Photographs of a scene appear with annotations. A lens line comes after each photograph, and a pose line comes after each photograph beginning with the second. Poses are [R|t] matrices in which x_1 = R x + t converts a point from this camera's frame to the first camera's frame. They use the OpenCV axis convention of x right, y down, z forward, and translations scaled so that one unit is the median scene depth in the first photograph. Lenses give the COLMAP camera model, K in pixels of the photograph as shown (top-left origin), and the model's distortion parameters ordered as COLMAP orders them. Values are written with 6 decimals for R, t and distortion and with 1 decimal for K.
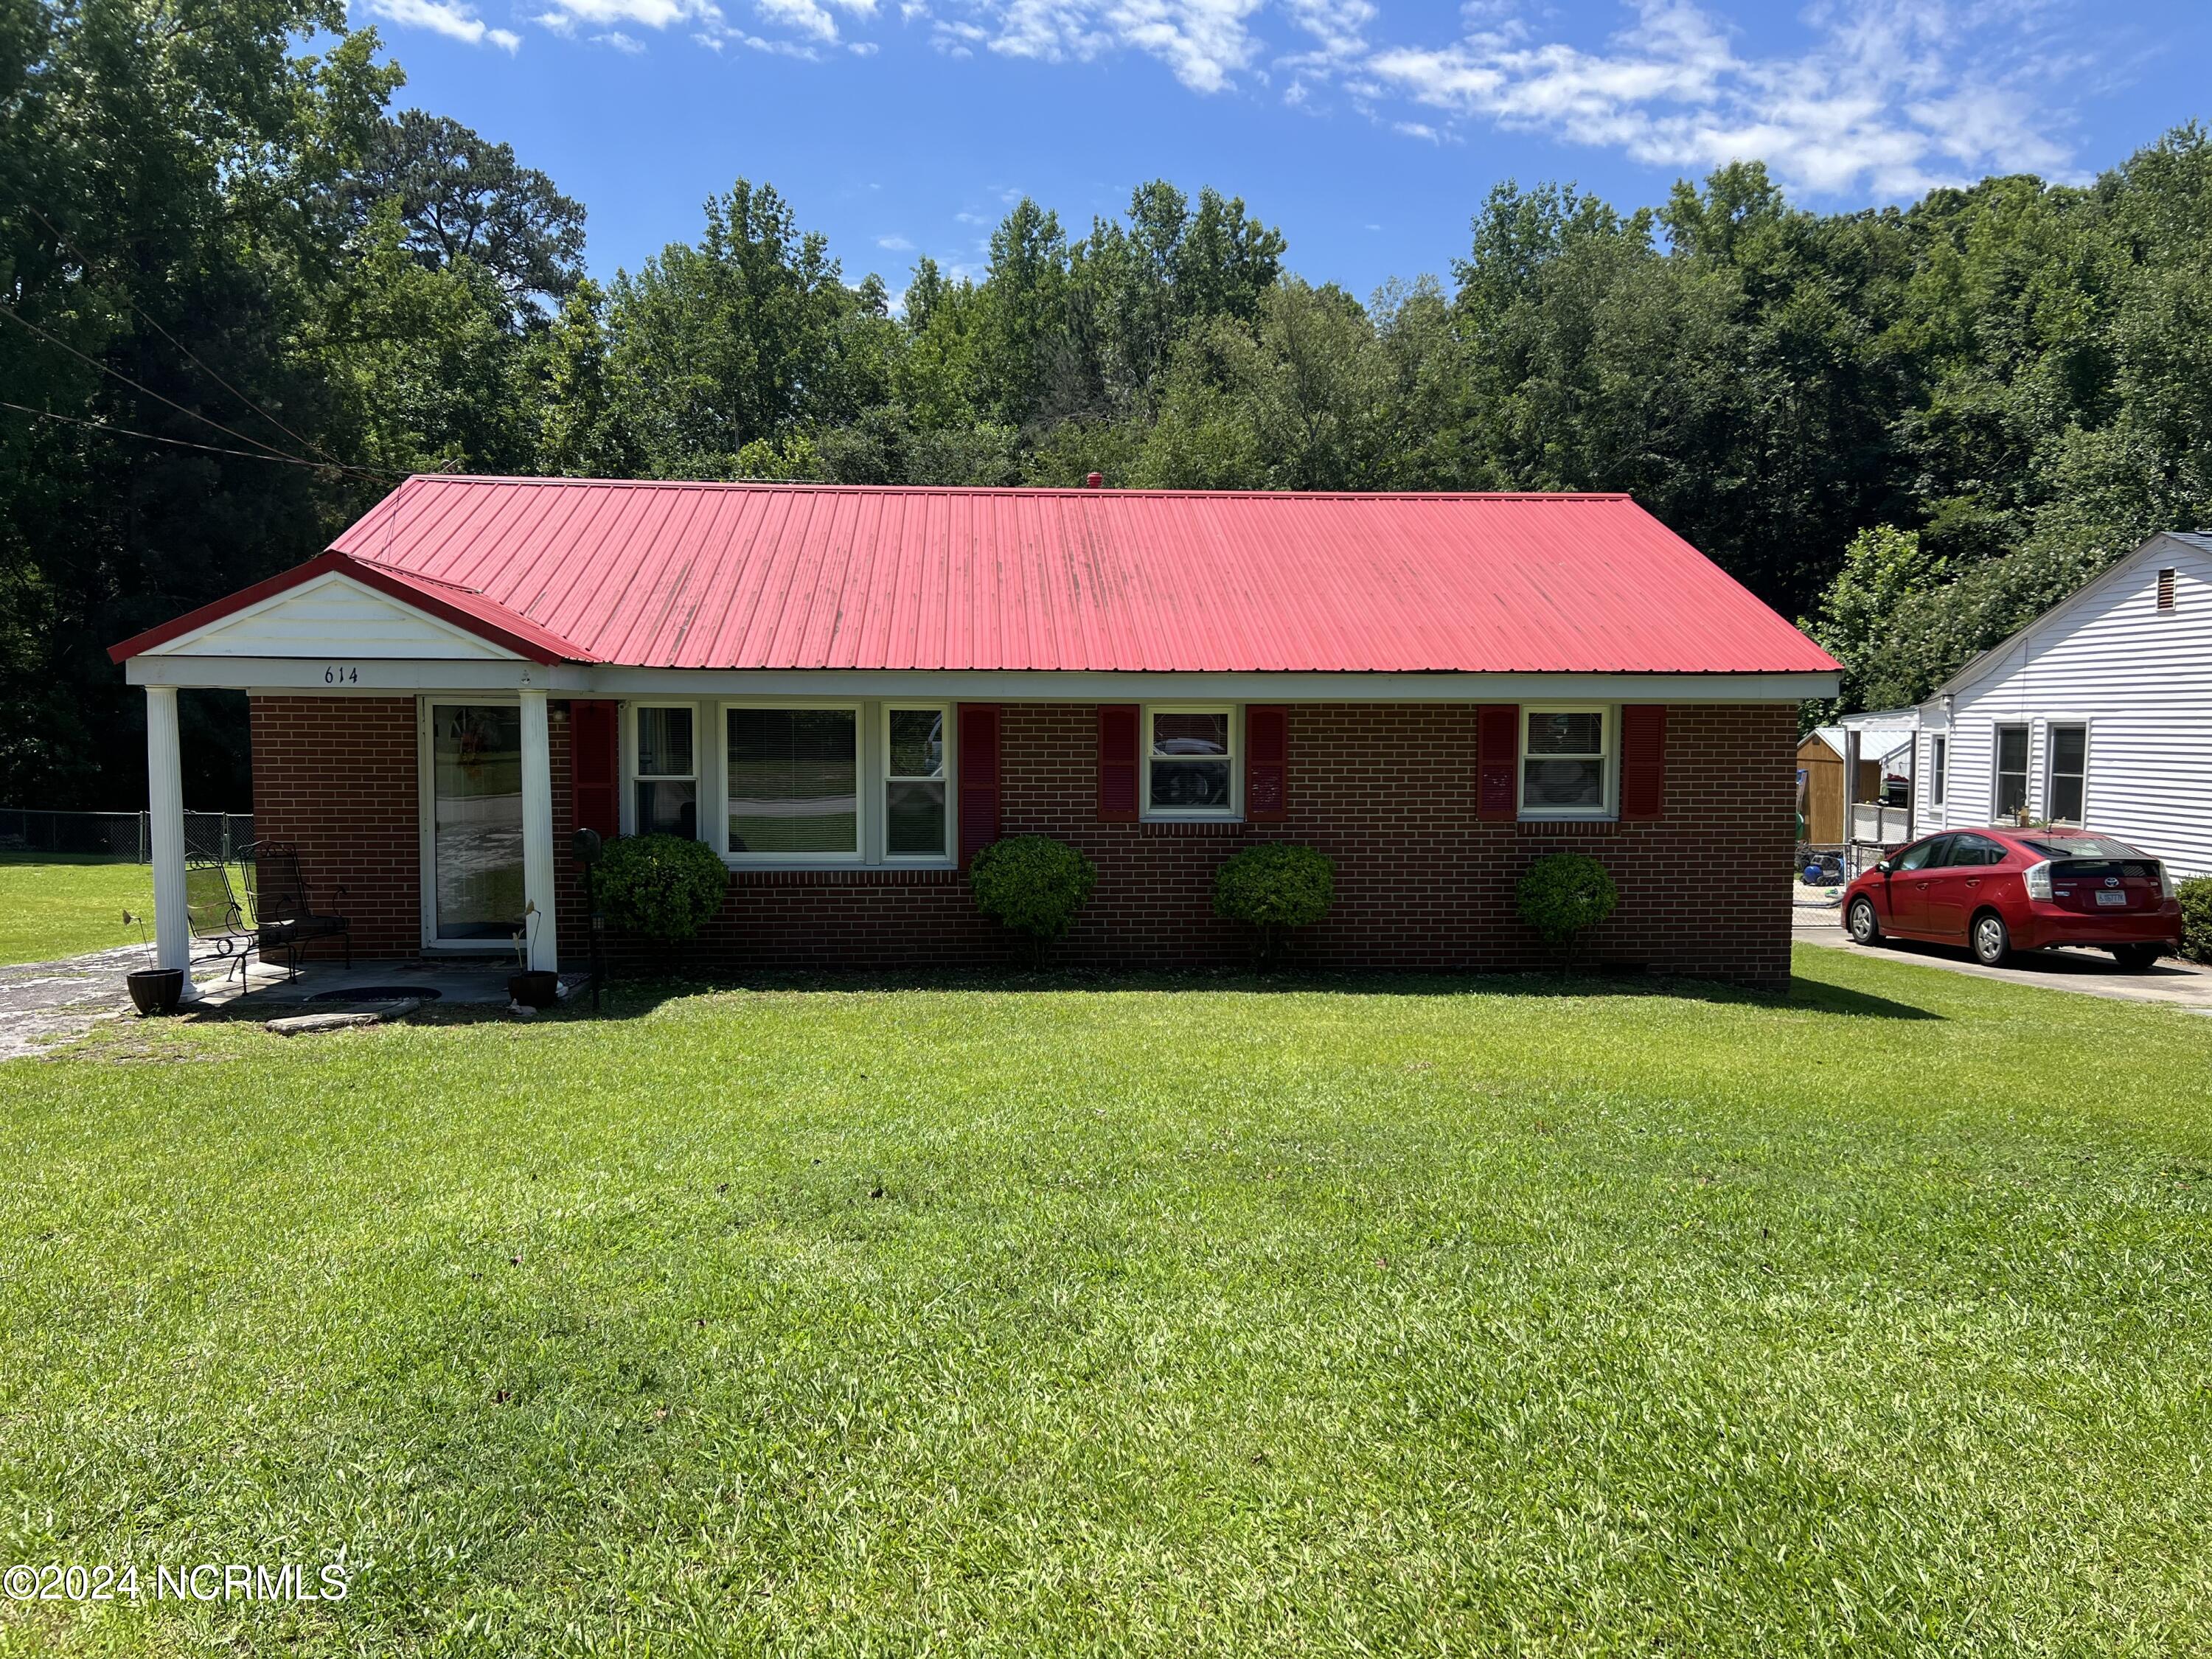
lens RADIAL K [[1677.0, 0, 1108.1], [0, 1677.0, 840.3], [0, 0, 1]] dist [0.056978, -0.068422]
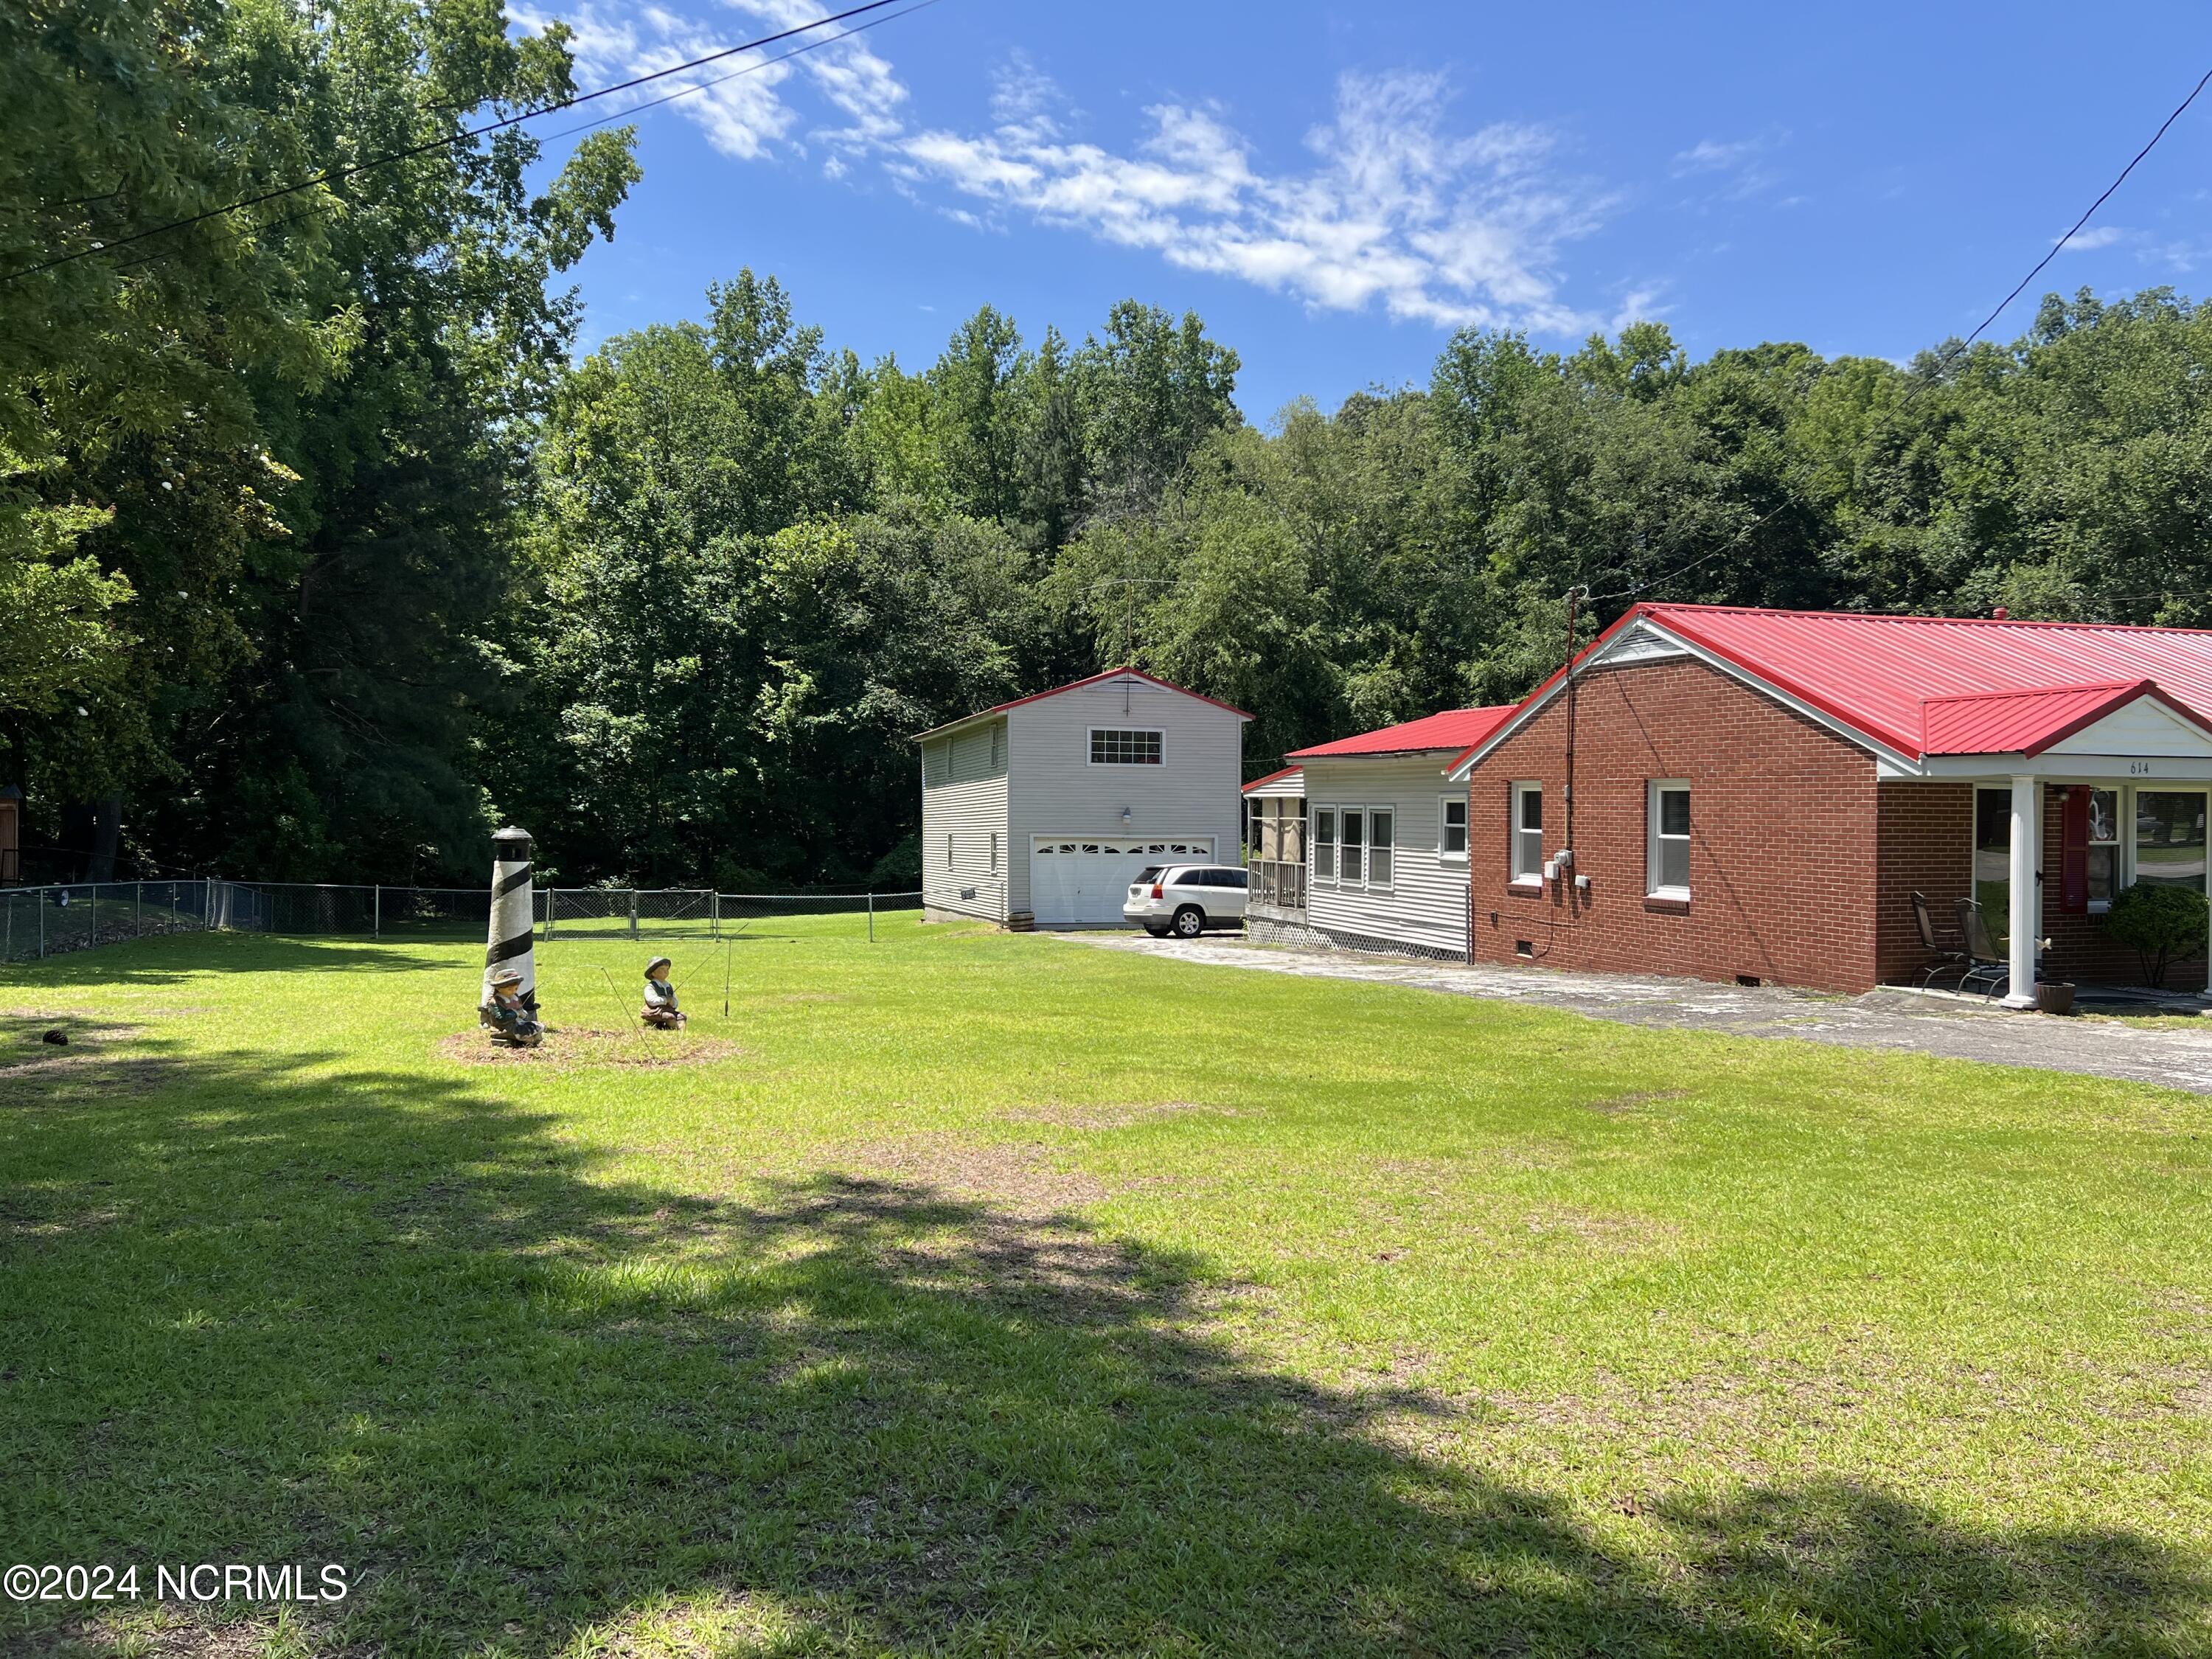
lens RADIAL K [[1668.6, 0, 1120.4], [0, 1668.6, 830.2], [0, 0, 1]] dist [0.064119, -0.078407]
pose [[0.972979, -0.001121, 0.230890, -0.300272], [0.013230, 0.998616, -0.050902, 0.002355], [-0.230514, 0.052581, 0.971647, -0.027444]]
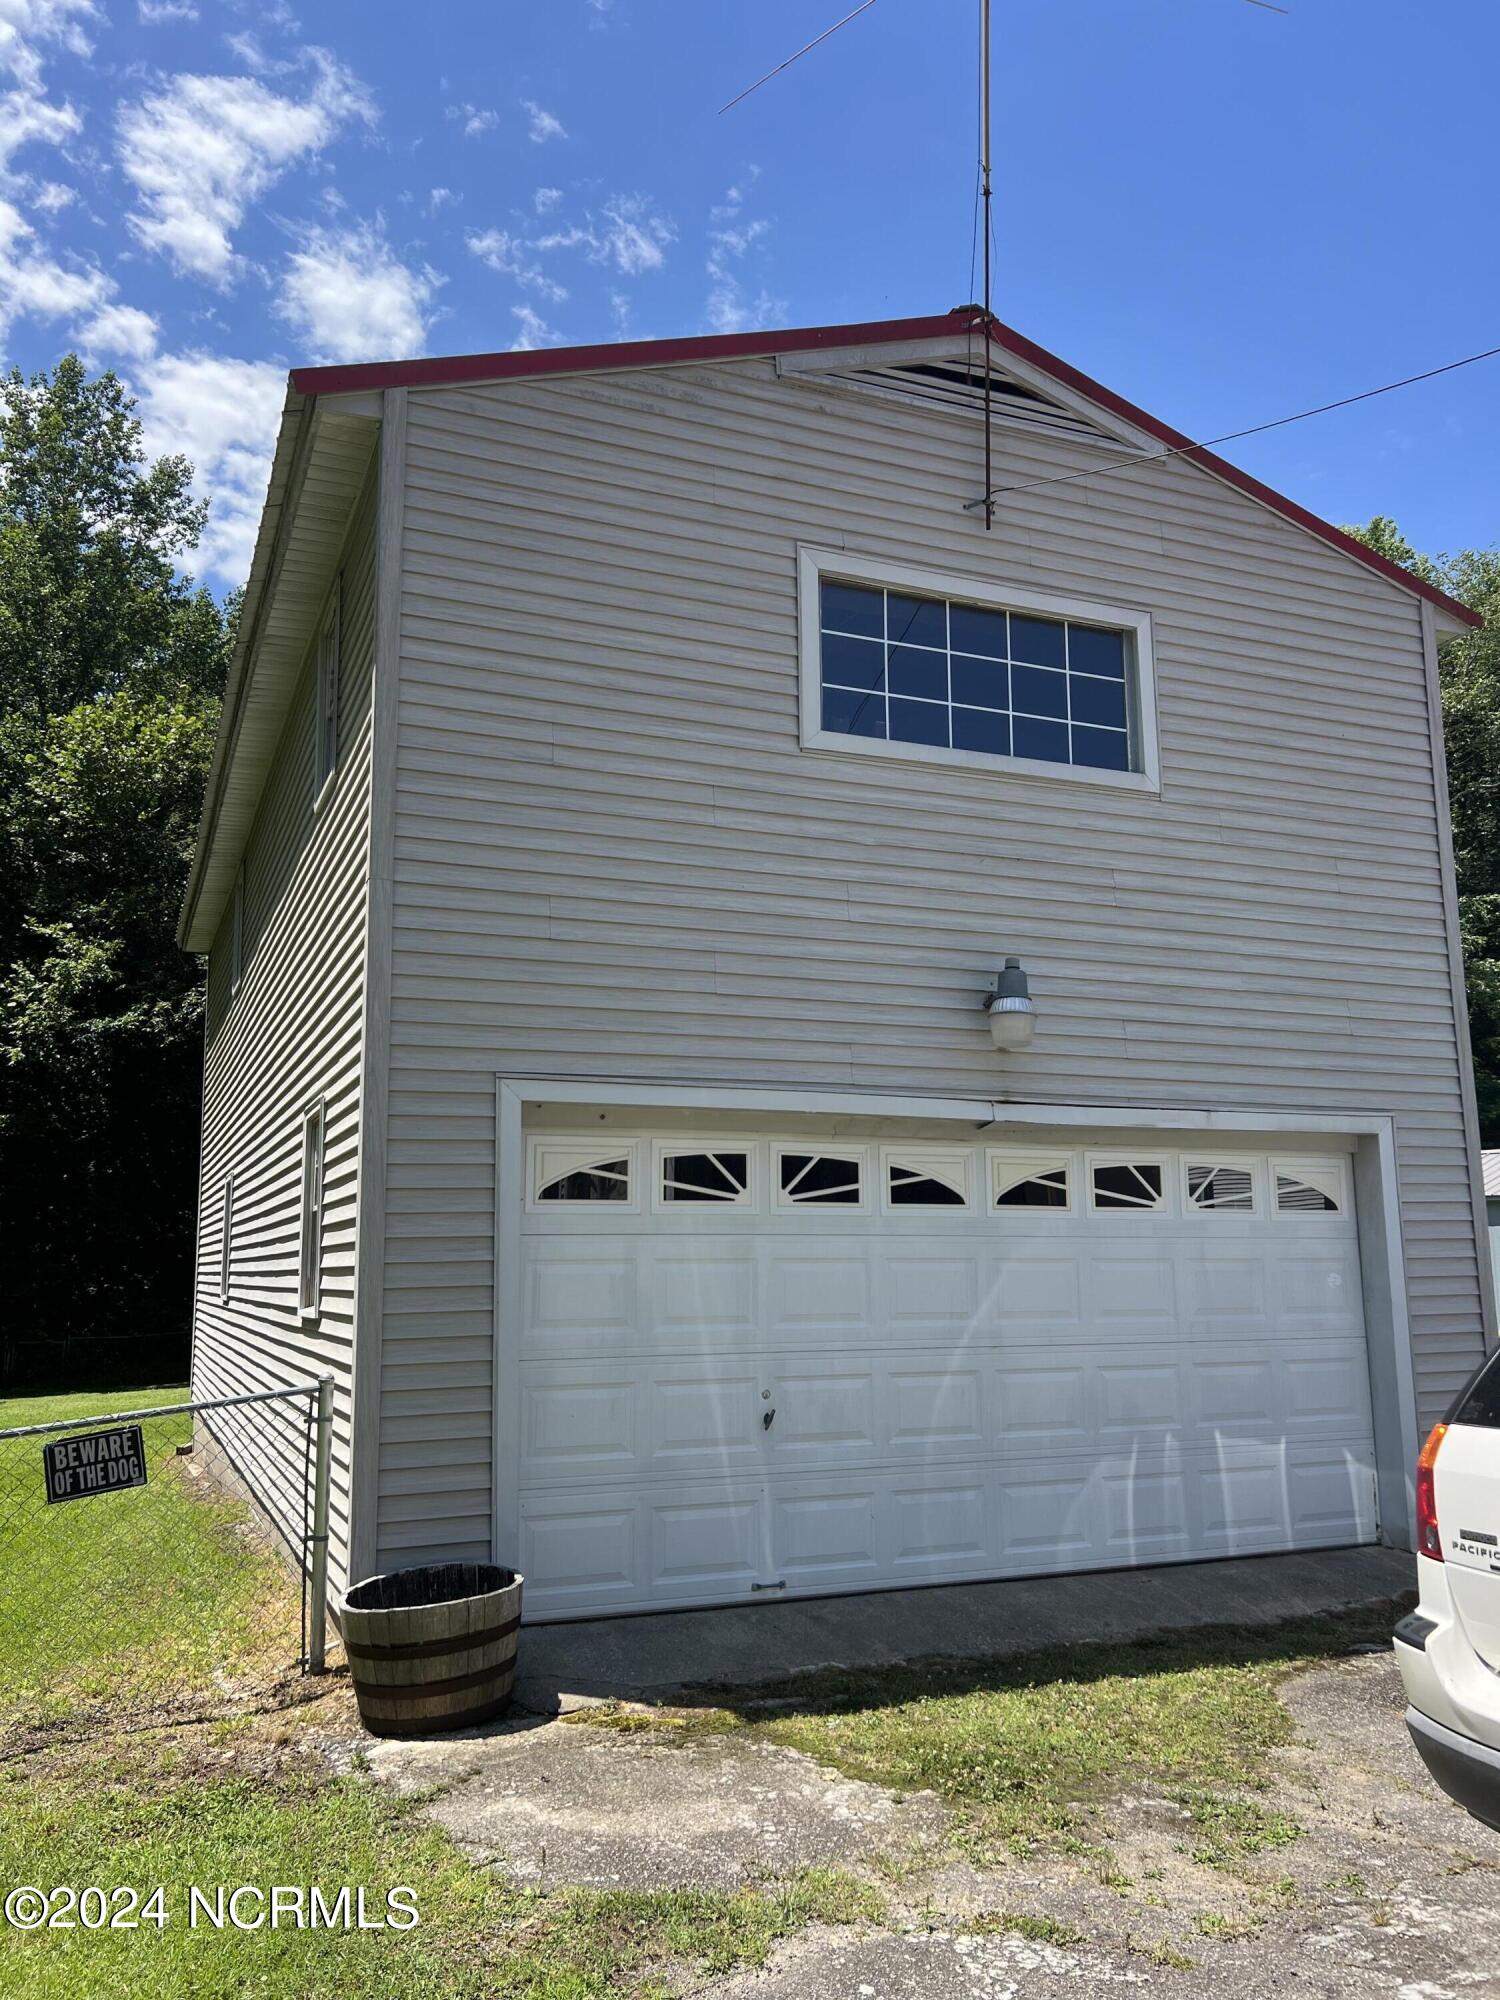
lens RADIAL K [[1508.7, 0, 752.3], [0, 1508.7, 1032.7], [0, 0, 1]] dist [0.064119, -0.078407]
pose [[0.942947, 0.034421, 0.331159, -0.196370], [0.032755, 0.980225, -0.195155, -0.013747], [-0.331328, 0.194868, 0.923173, 0.543743]]
